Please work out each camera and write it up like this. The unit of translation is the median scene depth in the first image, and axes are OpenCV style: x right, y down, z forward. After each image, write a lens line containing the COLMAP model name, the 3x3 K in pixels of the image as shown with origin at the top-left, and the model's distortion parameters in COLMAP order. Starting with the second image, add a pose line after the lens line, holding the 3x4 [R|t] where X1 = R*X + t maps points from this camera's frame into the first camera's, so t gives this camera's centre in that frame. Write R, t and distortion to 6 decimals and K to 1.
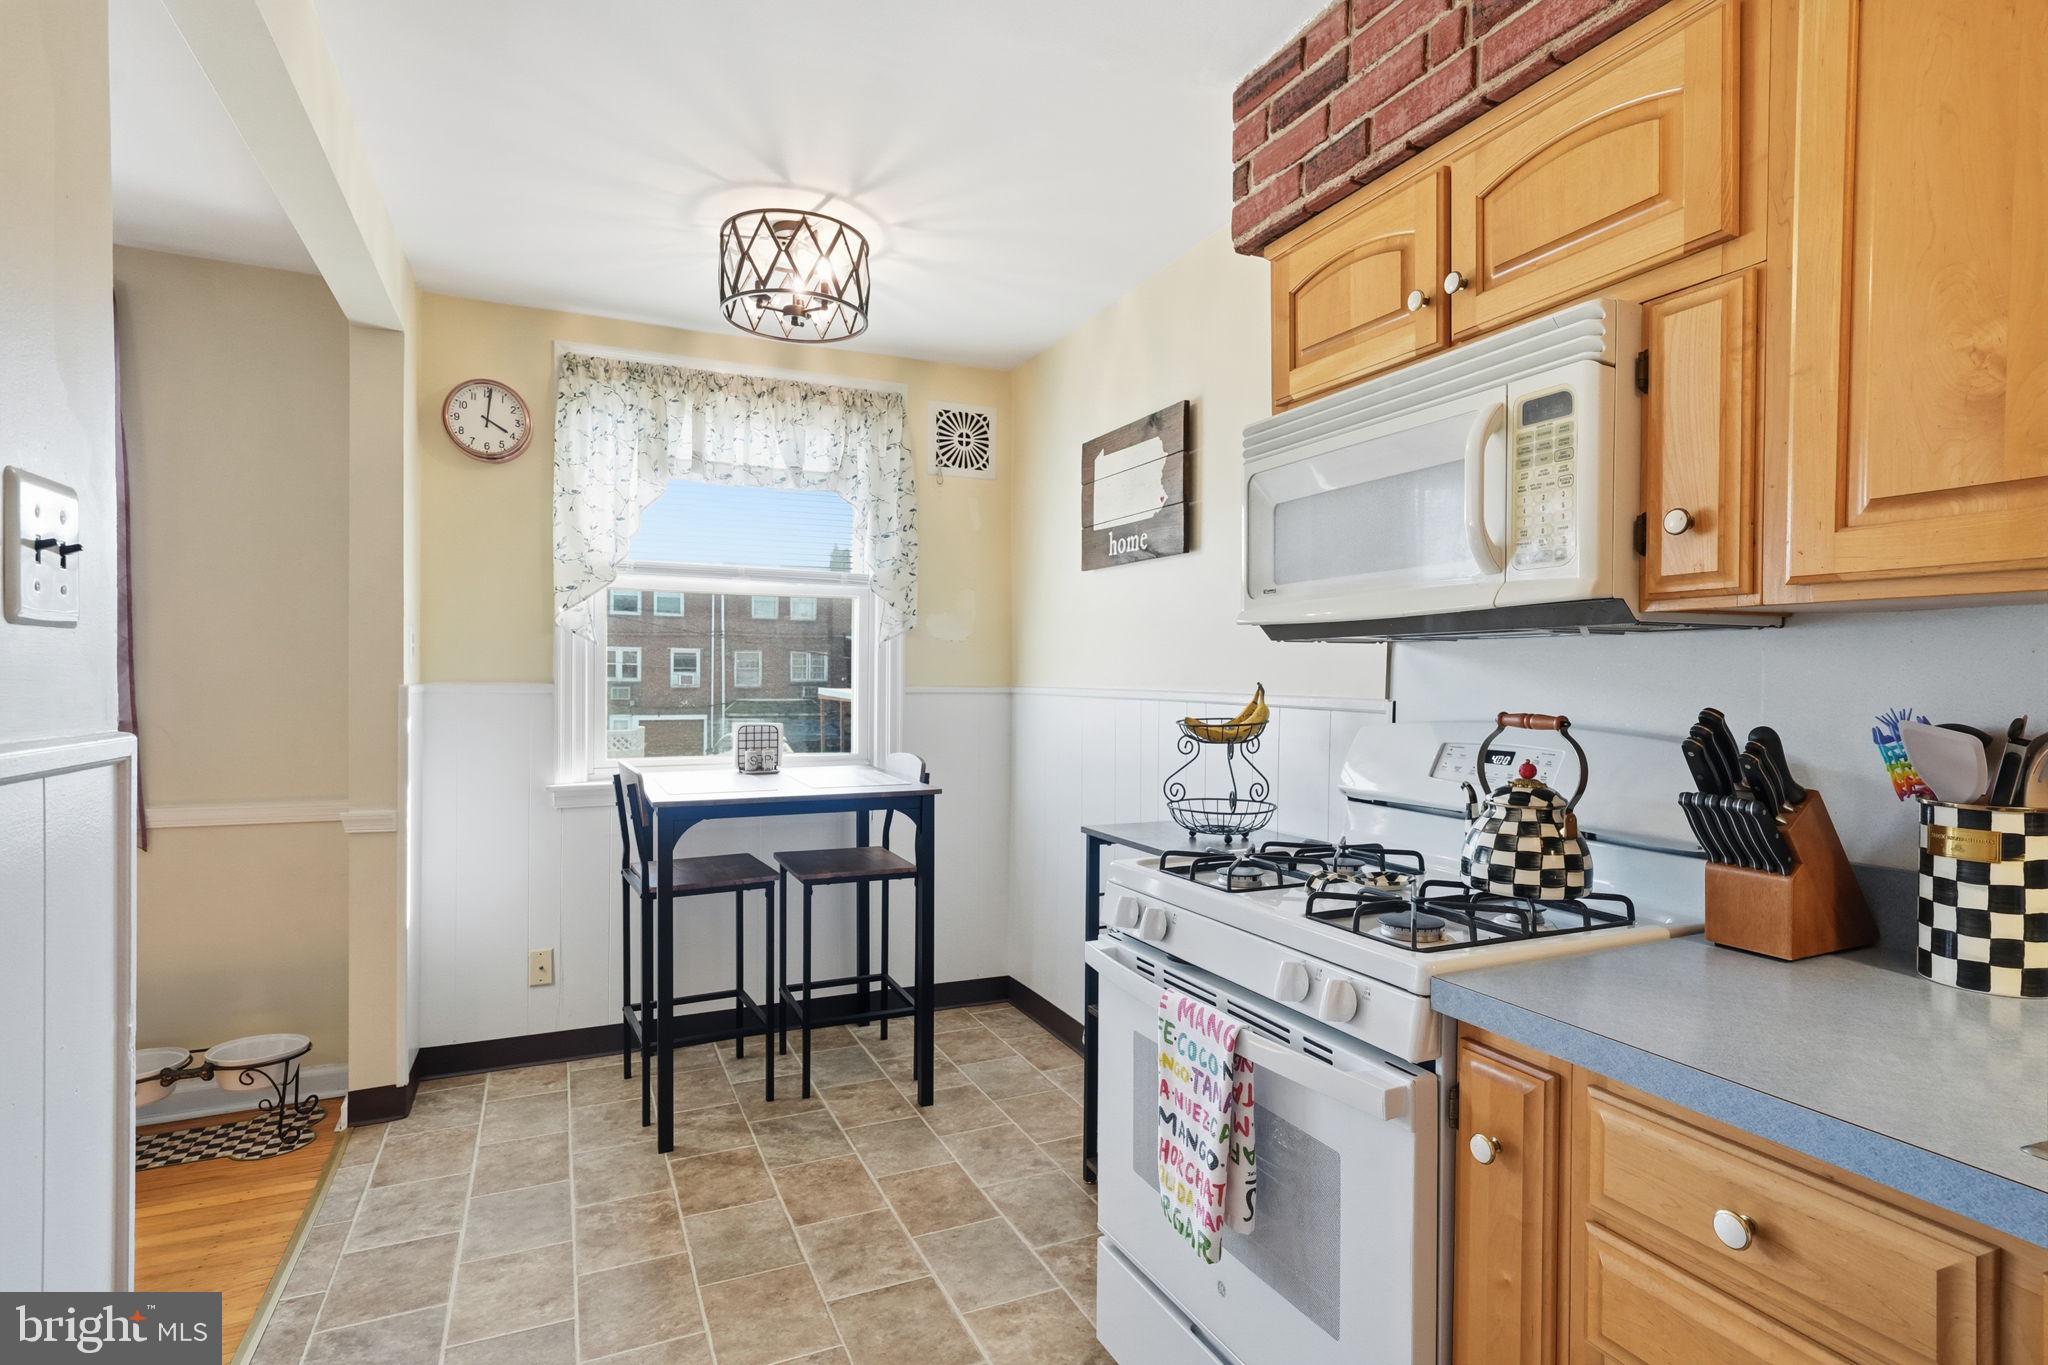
lens RADIAL K [[1090.3, 0, 1021.1], [0, 1090.3, 673.5], [0, 0, 1]] dist [0.015374, 0.000155]
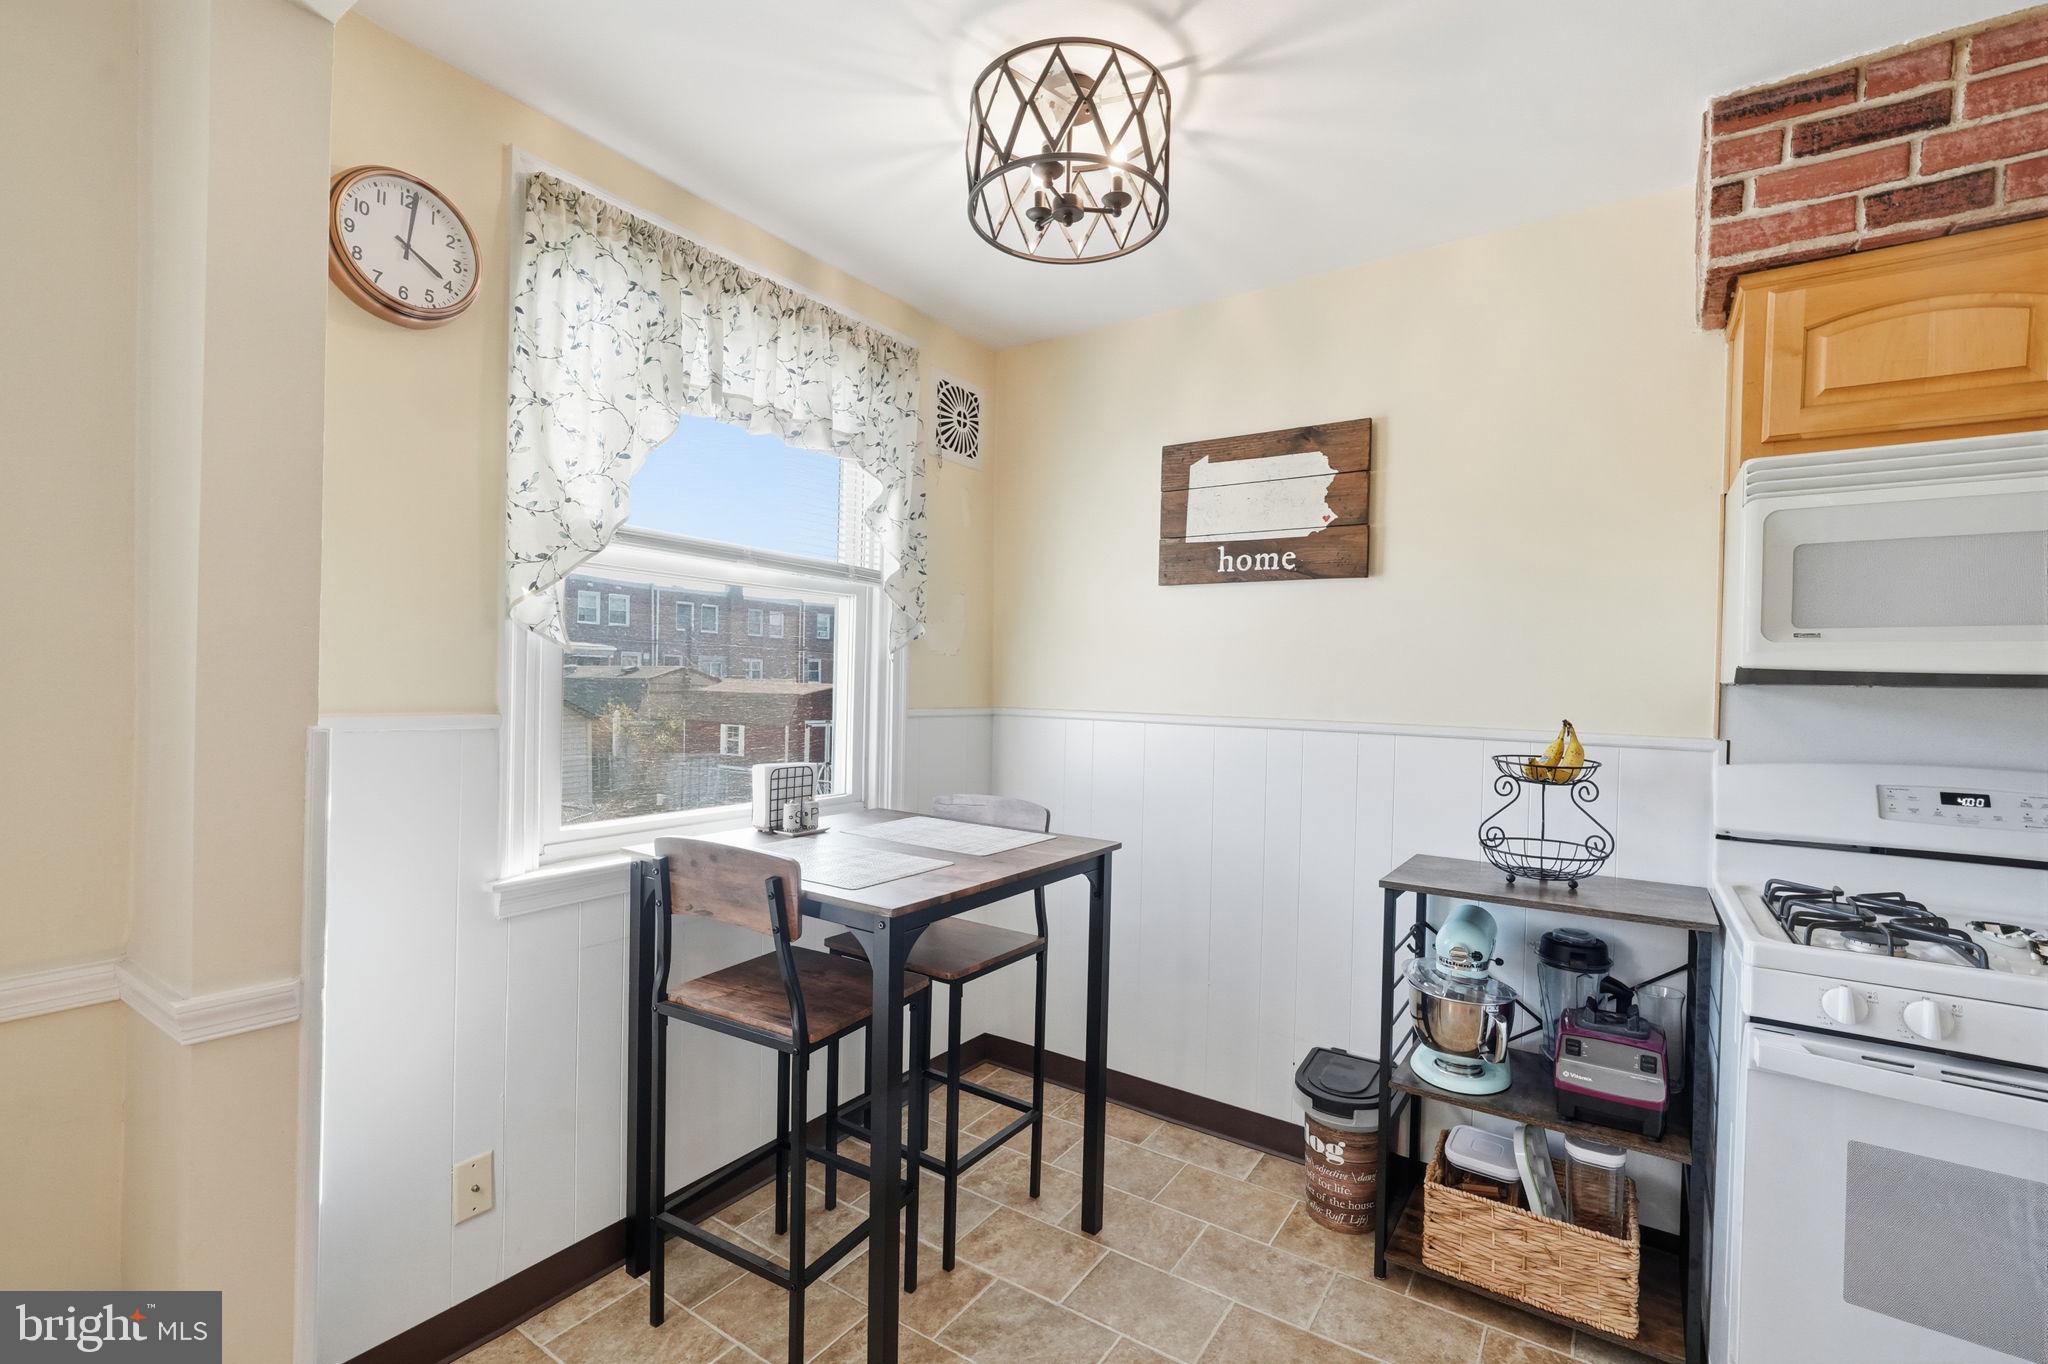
lens RADIAL K [[927.4, 0, 1037.9], [0, 927.4, 678.1], [0, 0, 1]] dist [-0.000997, 0.001882]
pose [[0.835270, 0.012567, 0.549696, -0.464734], [-0.017243, 0.999846, 0.003343, -0.017165], [-0.549570, -0.012270, 0.835358, 0.412717]]
